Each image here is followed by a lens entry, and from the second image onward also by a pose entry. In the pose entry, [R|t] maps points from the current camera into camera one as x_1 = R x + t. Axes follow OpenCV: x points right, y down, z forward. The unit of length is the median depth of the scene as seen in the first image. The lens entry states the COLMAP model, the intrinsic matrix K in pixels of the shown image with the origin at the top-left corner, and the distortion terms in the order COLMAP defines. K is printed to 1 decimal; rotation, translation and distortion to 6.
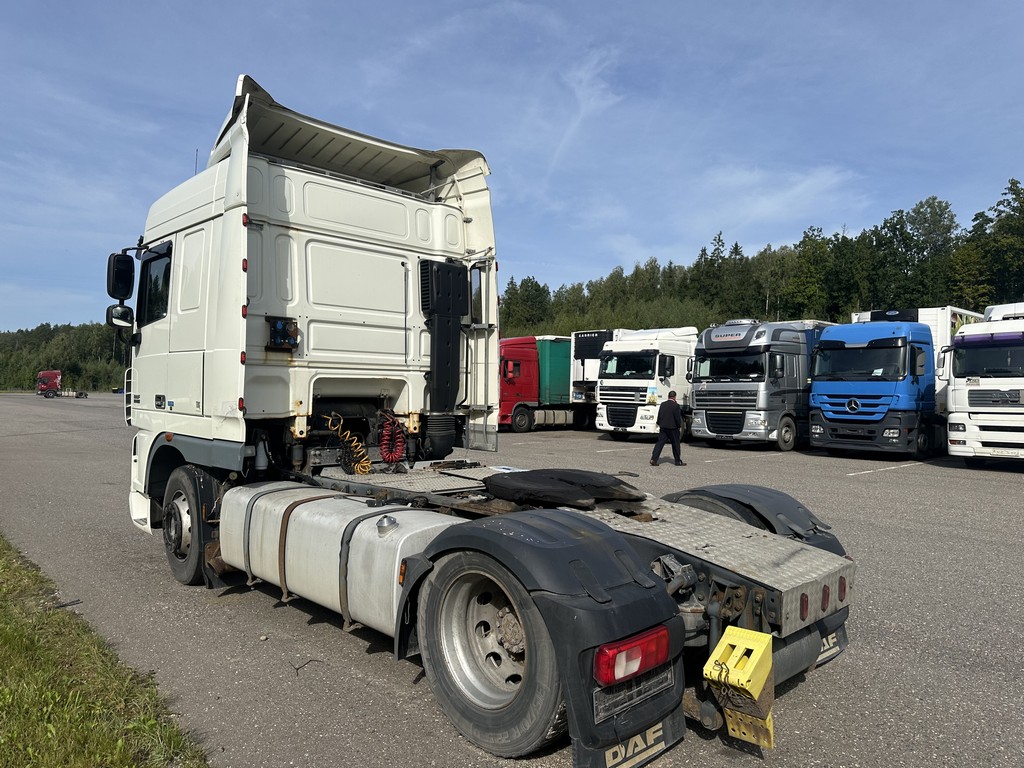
lens RADIAL K [[728.2, 0, 503.2], [0, 728.2, 384.8], [0, 0, 1]] dist [0.053670, -0.002831]
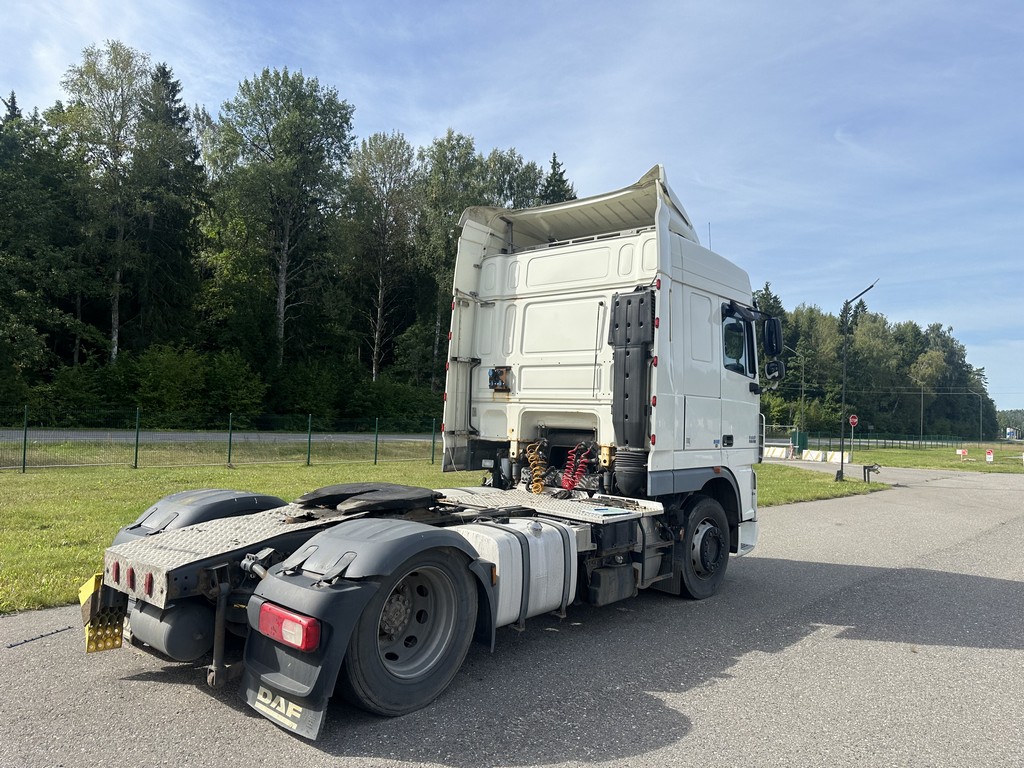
lens RADIAL K [[728.2, 0, 503.2], [0, 728.2, 384.8], [0, 0, 1]] dist [0.053670, -0.002831]
pose [[0.054543, -0.055896, -0.996946, 0.897596], [-0.030219, 0.997882, -0.057601, 0.016410], [0.998054, 0.033268, 0.052738, 0.805430]]
